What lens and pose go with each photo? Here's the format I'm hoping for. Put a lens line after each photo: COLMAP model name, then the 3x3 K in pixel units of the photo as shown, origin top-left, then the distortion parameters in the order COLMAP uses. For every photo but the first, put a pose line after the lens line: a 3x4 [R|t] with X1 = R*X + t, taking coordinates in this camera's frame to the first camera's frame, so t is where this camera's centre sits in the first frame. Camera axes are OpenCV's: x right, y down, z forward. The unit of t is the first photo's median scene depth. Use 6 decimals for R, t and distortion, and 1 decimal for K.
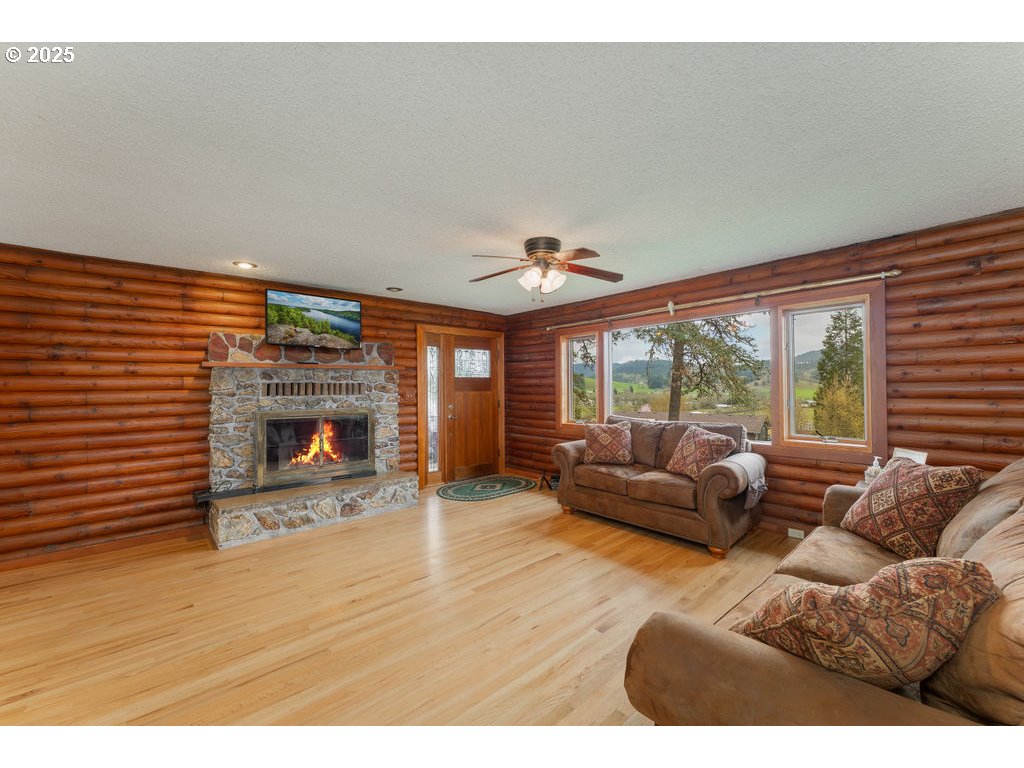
lens RADIAL K [[411.0, 0, 512.2], [0, 411.0, 386.2], [0, 0, 1]] dist [0.003748, 0.000250]
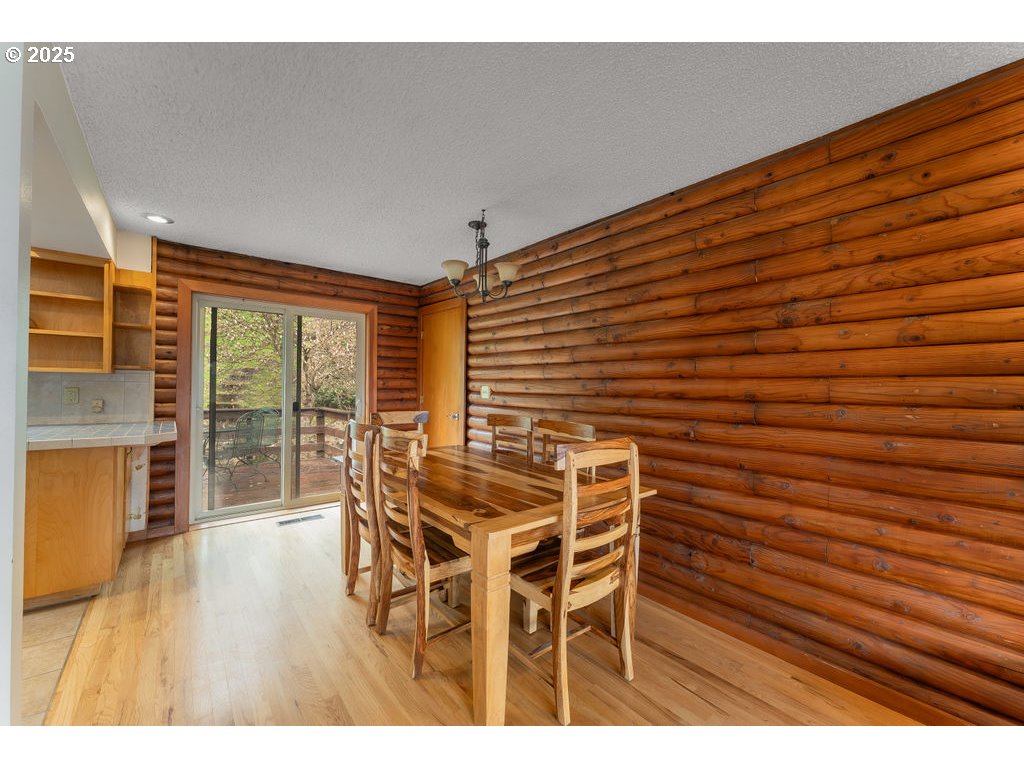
lens RADIAL K [[411.0, 0, 512.2], [0, 411.0, 386.2], [0, 0, 1]] dist [0.003748, 0.000250]
pose [[-0.033087, 0.008842, -0.999413, -0.496591], [-0.003104, 0.999955, 0.008949, 0.021170], [0.999448, 0.003398, -0.033058, 0.632792]]
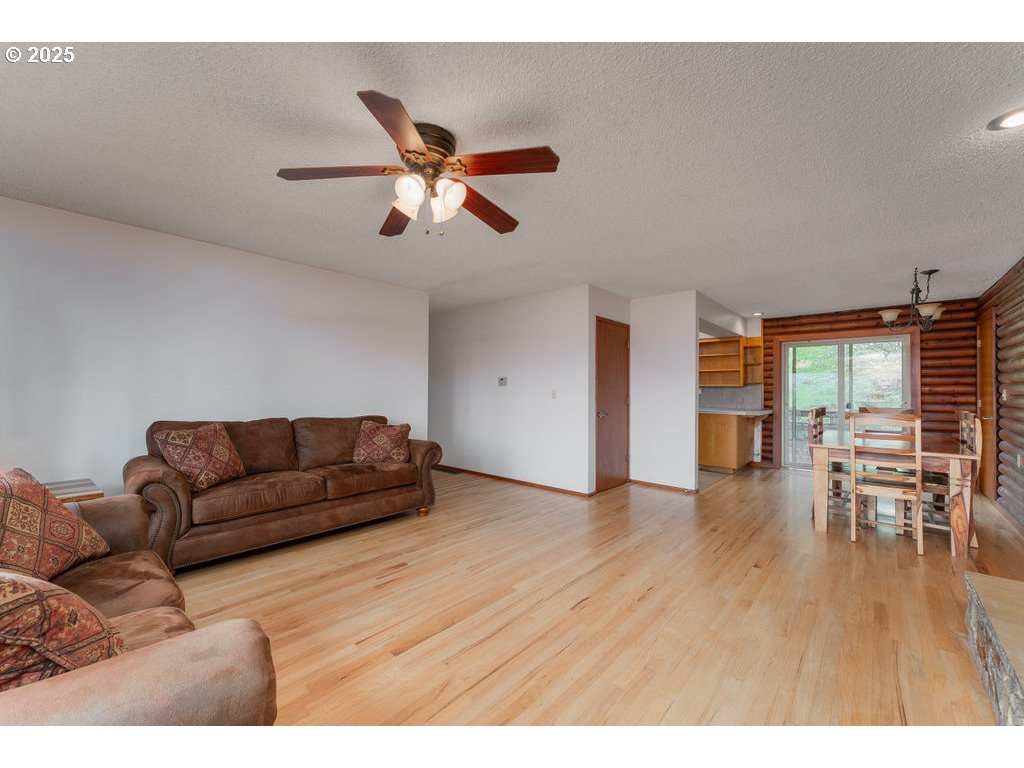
lens RADIAL K [[411.0, 0, 512.2], [0, 411.0, 386.2], [0, 0, 1]] dist [0.003748, 0.000250]
pose [[-0.993951, 0.000063, -0.109822, 0.013628], [0.002365, 0.999780, -0.020828, 0.046099], [0.109796, -0.020962, -0.993733, 1.676299]]
